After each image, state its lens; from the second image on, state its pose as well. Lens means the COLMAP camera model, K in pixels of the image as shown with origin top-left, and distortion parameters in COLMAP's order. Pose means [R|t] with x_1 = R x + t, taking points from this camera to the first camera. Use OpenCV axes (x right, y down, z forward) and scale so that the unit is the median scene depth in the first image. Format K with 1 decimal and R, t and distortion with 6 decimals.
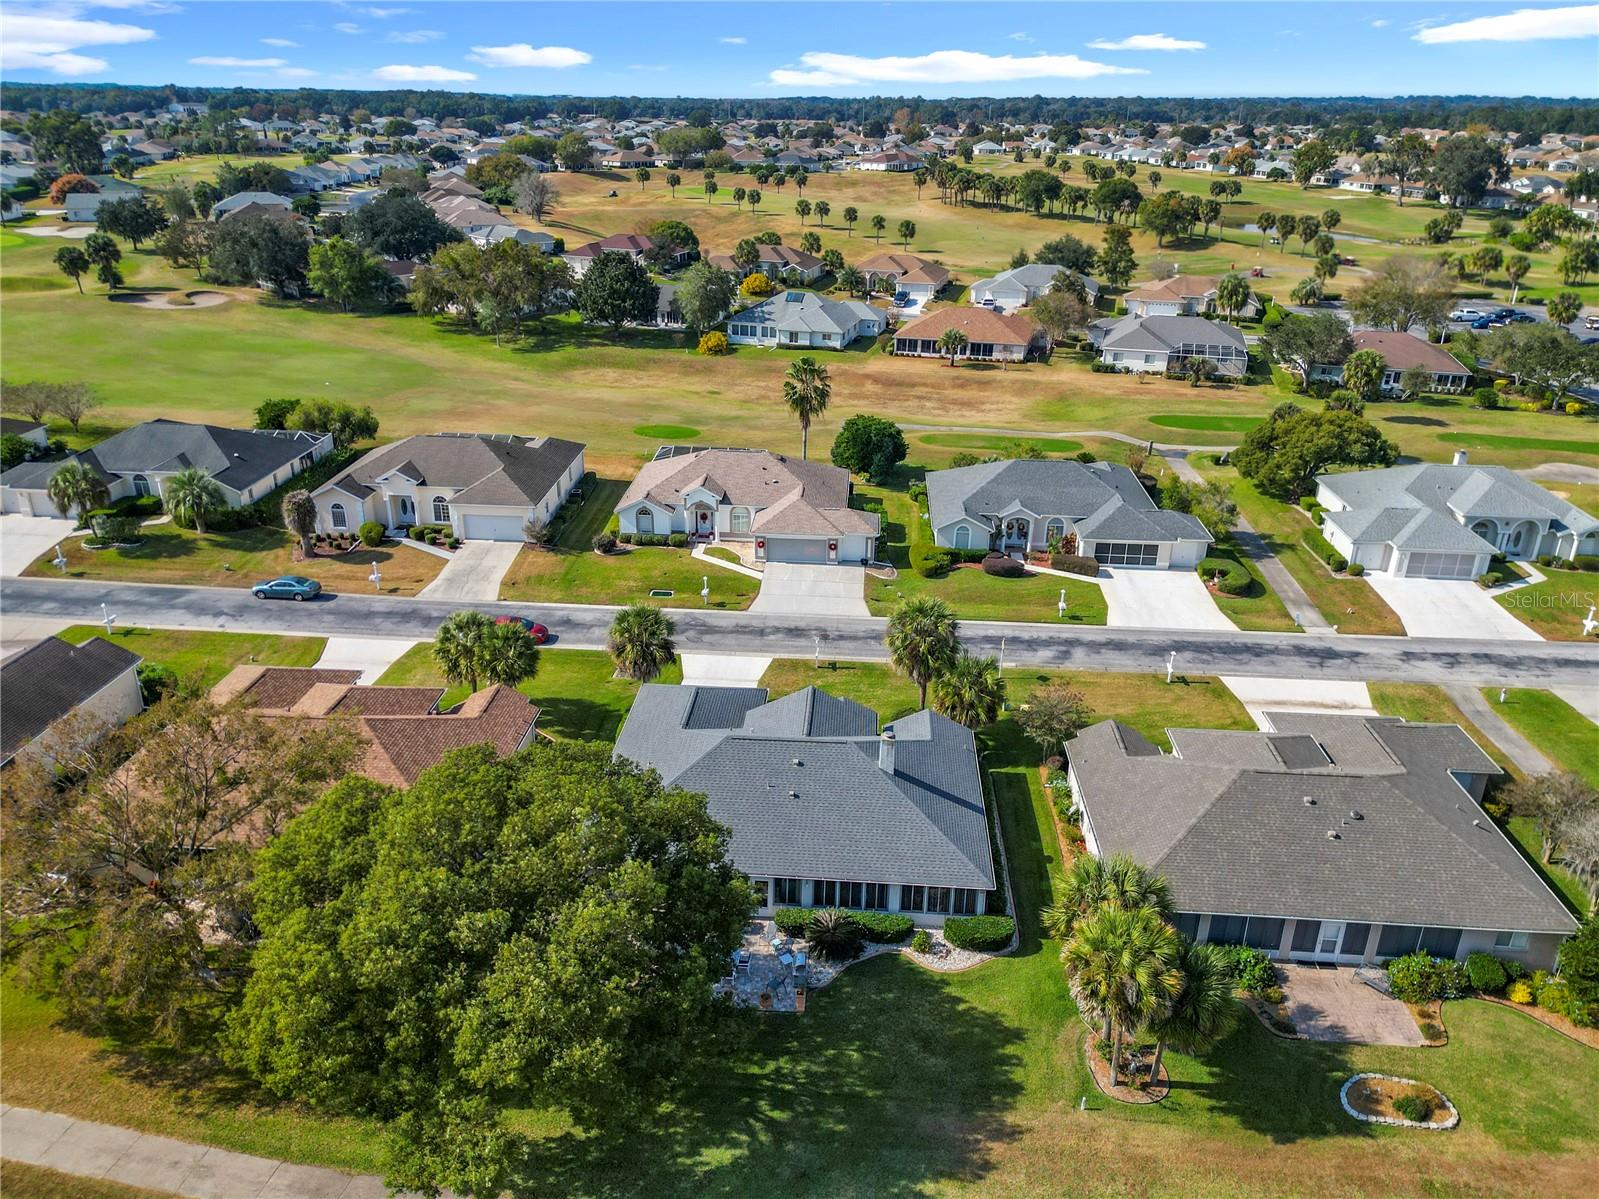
lens RADIAL K [[1140.7, 0, 801.6], [0, 1140.7, 629.7], [0, 0, 1]] dist [0.078269, -0.088963]
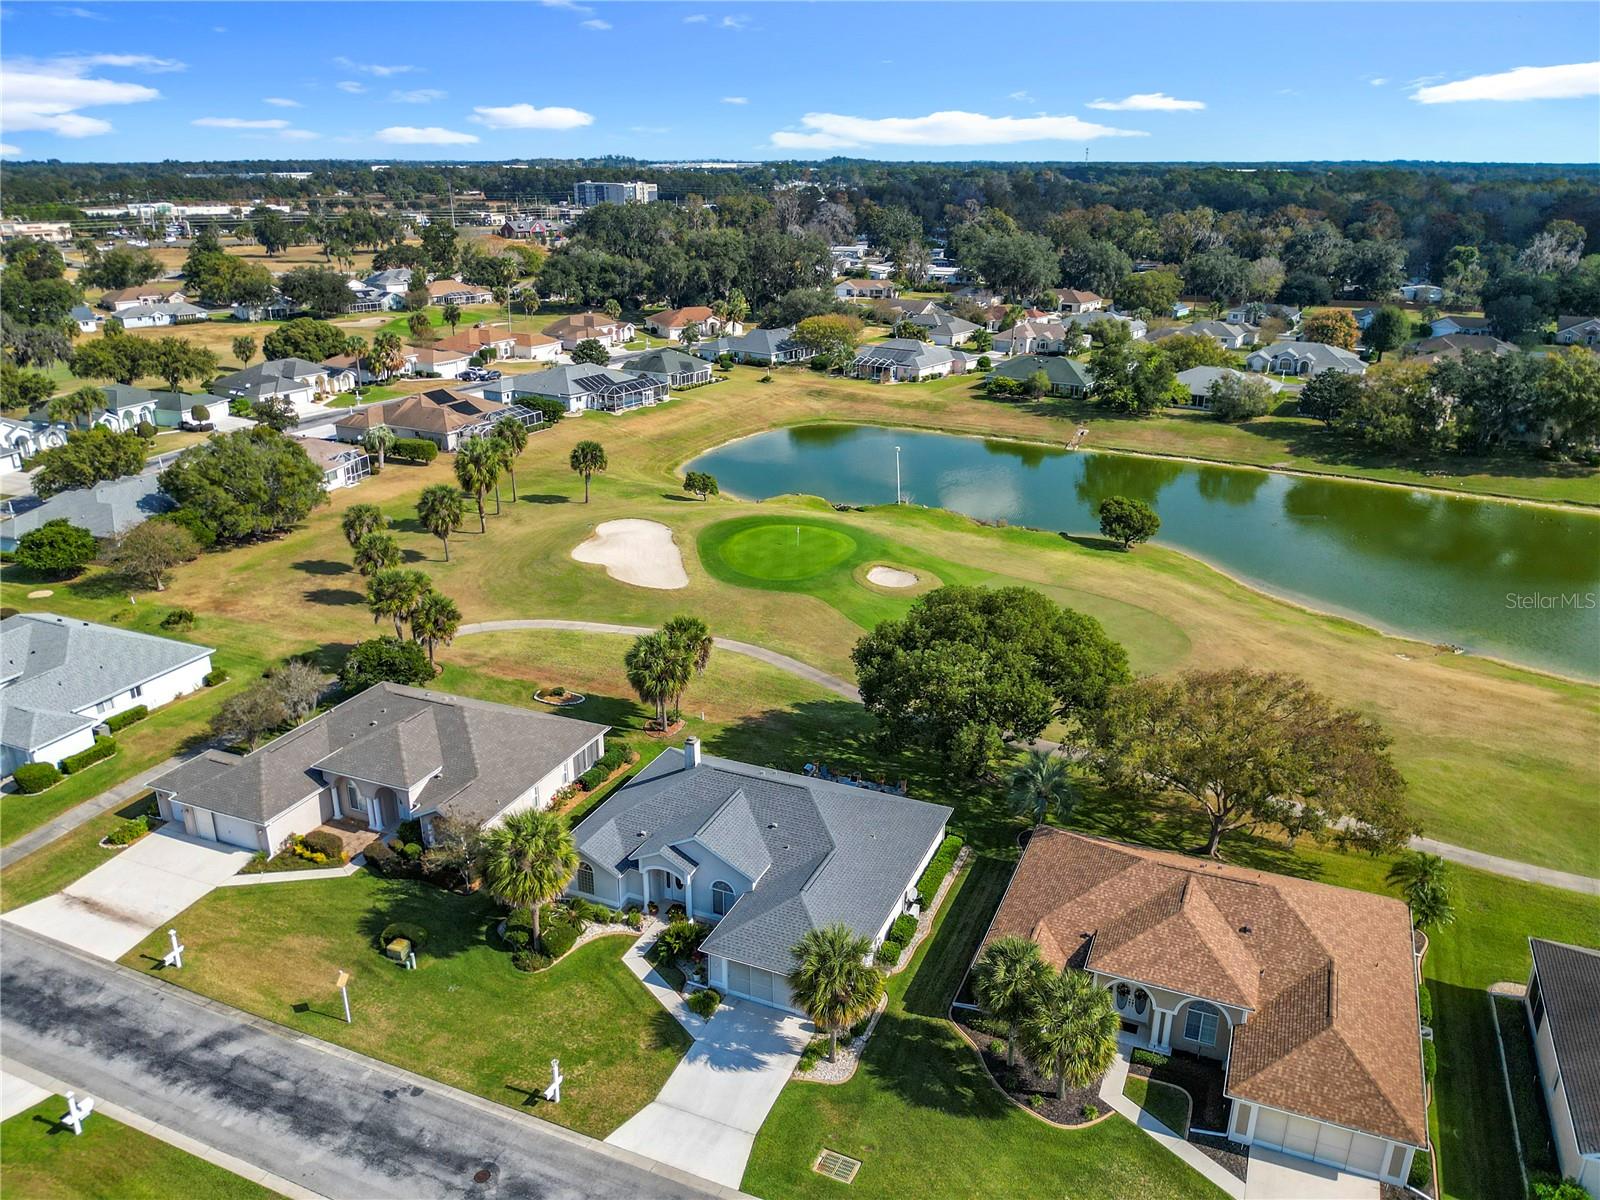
lens RADIAL K [[1190.0, 0, 781.5], [0, 1190.0, 577.6], [0, 0, 1]] dist [0.028164, -0.074864]
pose [[-0.937211, -0.126023, 0.325198, -0.240544], [0.134701, 0.729285, 0.670820, -0.516618], [-0.321701, 0.672504, -0.666518, 0.996181]]
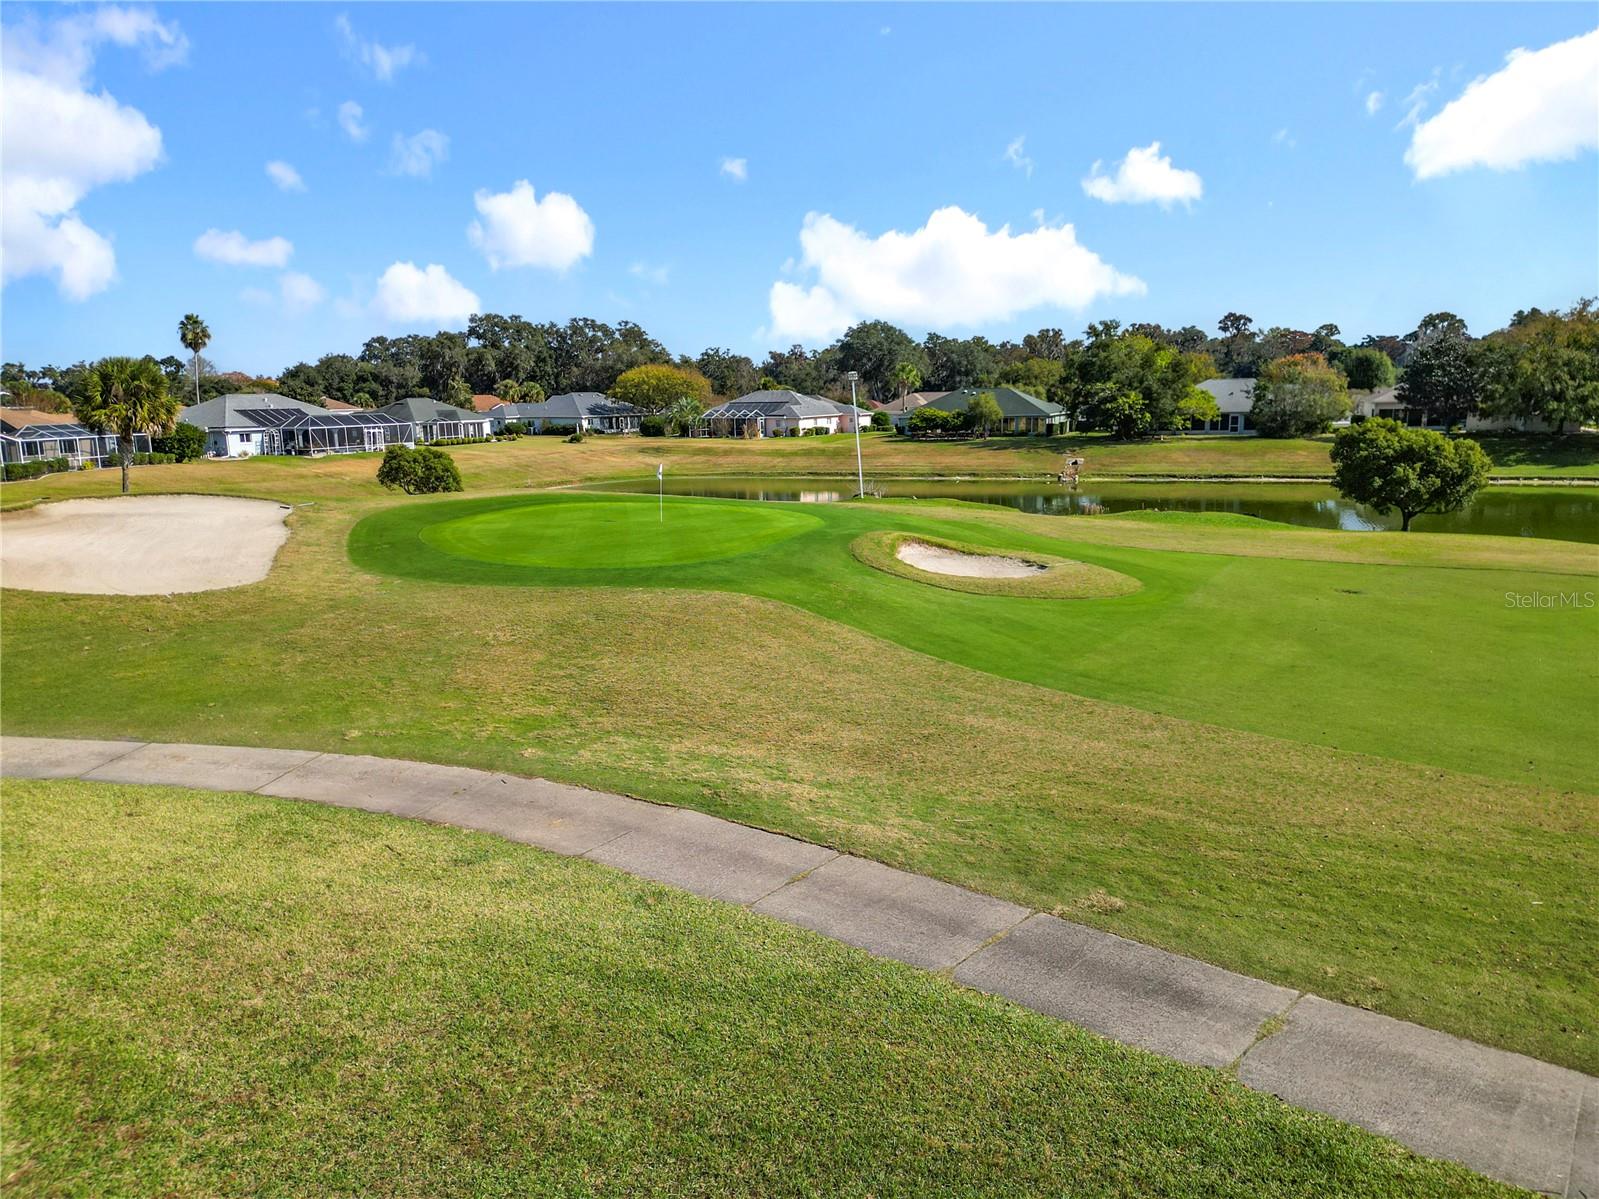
lens RADIAL K [[1126.4, 0, 794.1], [0, 1126.4, 636.5], [0, 0, 1]] dist [0.080322, -0.095880]
pose [[-0.983522, -0.035676, 0.177234, 0.052348], [0.078141, 0.800149, 0.594689, 0.136921], [-0.163030, 0.598739, -0.784177, 0.440528]]
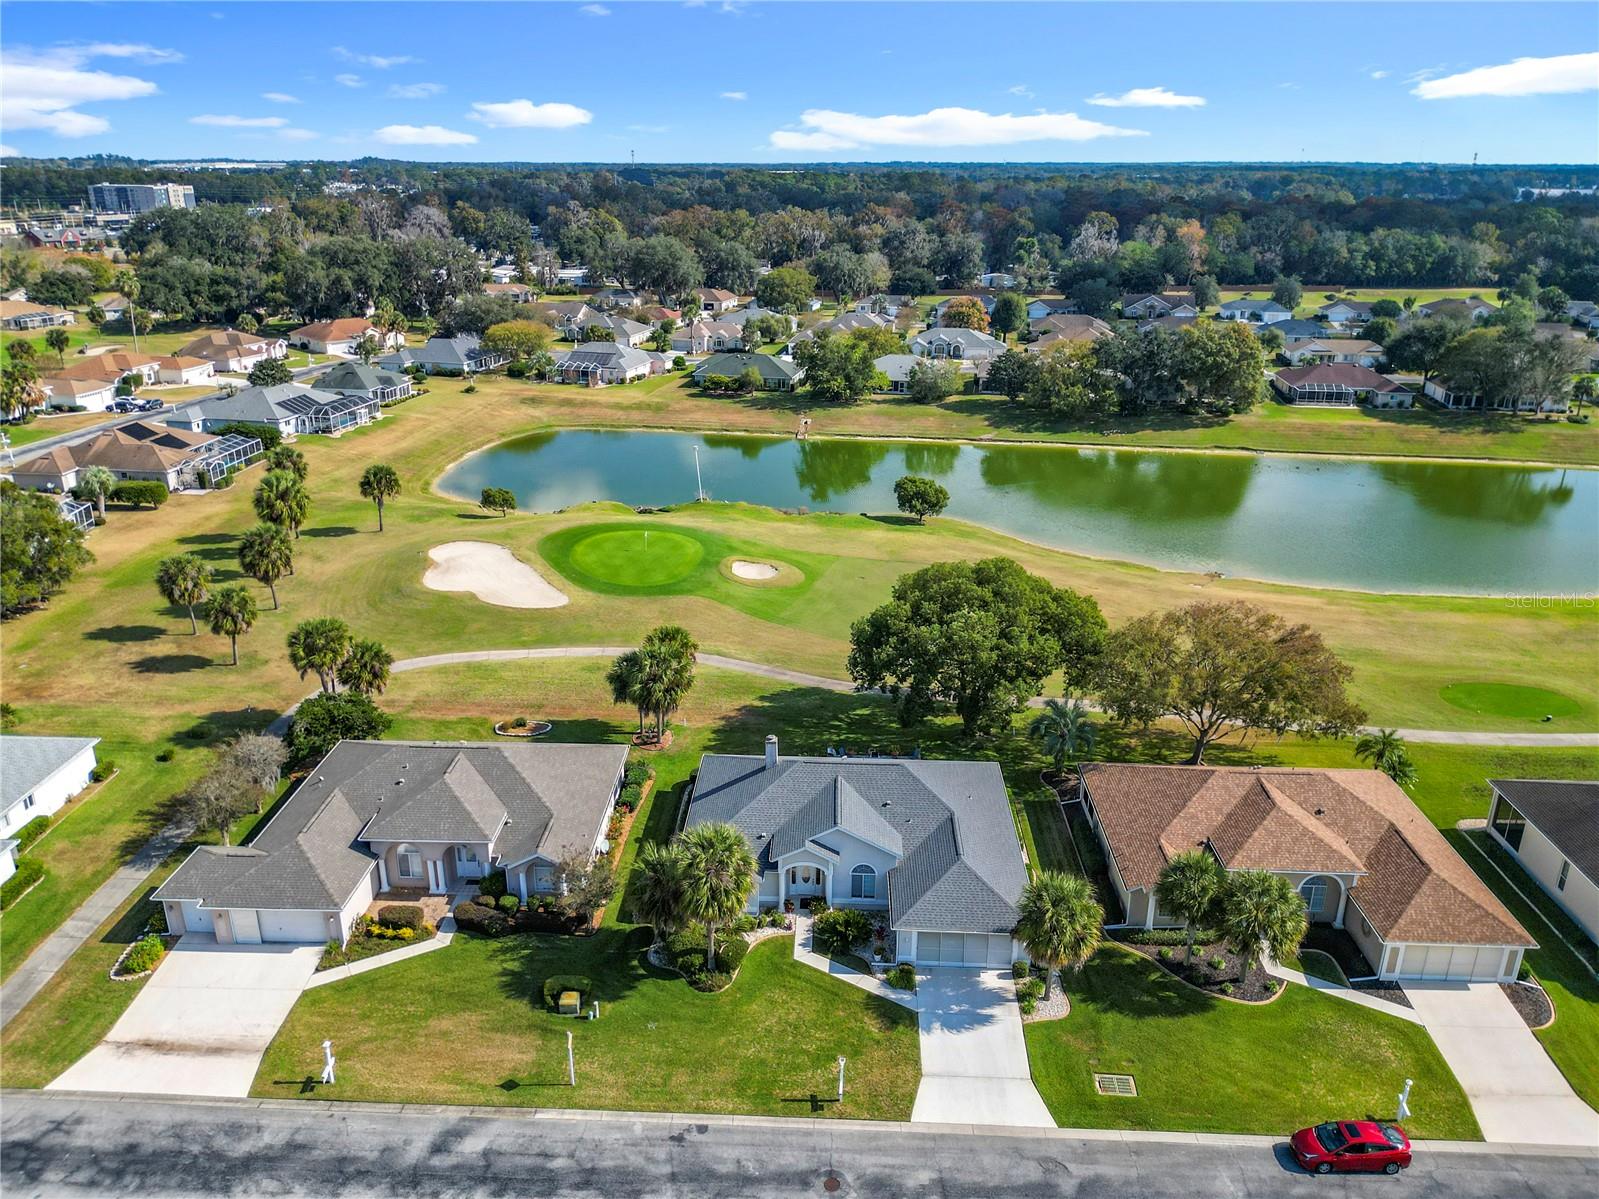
lens RADIAL K [[1169.2, 0, 780.3], [0, 1169.2, 601.3], [0, 0, 1]] dist [0.040236, -0.060059]
pose [[-0.999848, -0.010018, -0.014281, 0.050578], [-0.017181, 0.707307, 0.706698, -0.538597], [0.003021, 0.706836, -0.707371, 1.050805]]
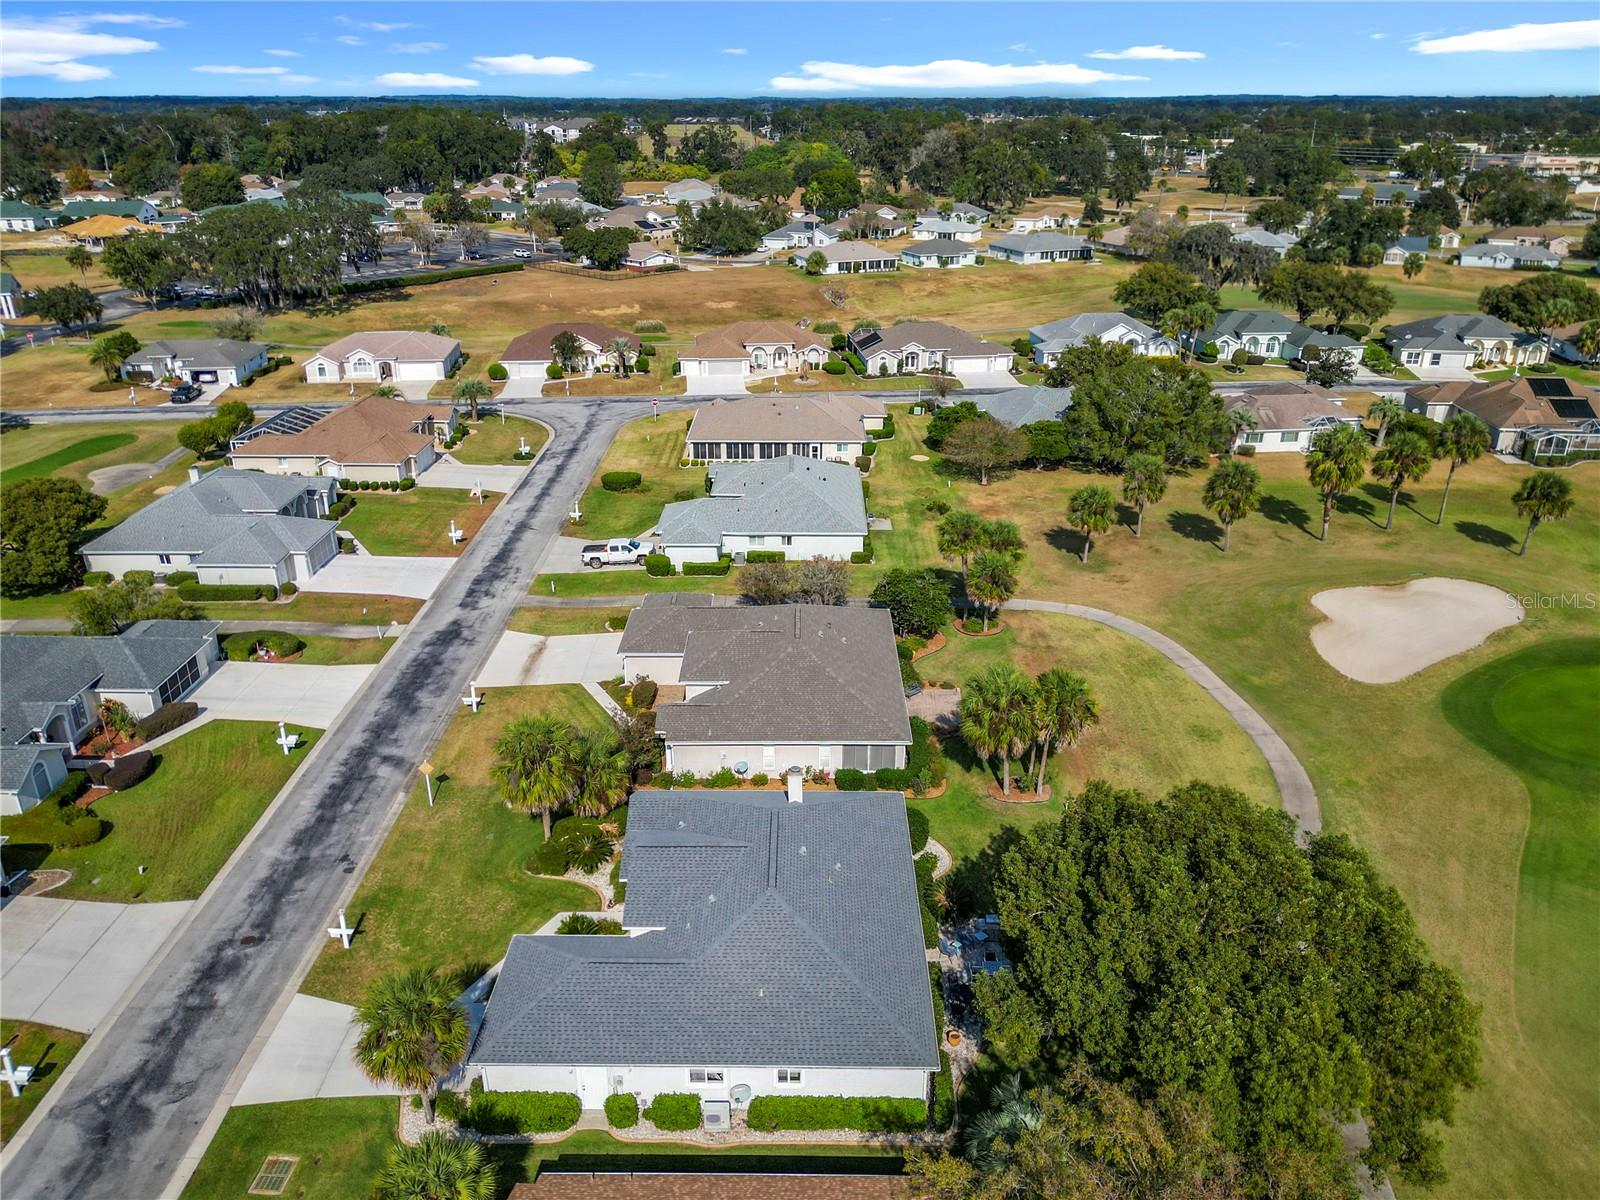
lens RADIAL K [[1147.8, 0, 789.7], [0, 1147.8, 620.9], [0, 0, 1]] dist [0.043895, -0.059858]
pose [[-0.047353, -0.419894, 0.906337, -0.460103], [0.416750, 0.816305, 0.399957, -0.247355], [-0.907787, 0.396655, 0.136336, 0.472227]]
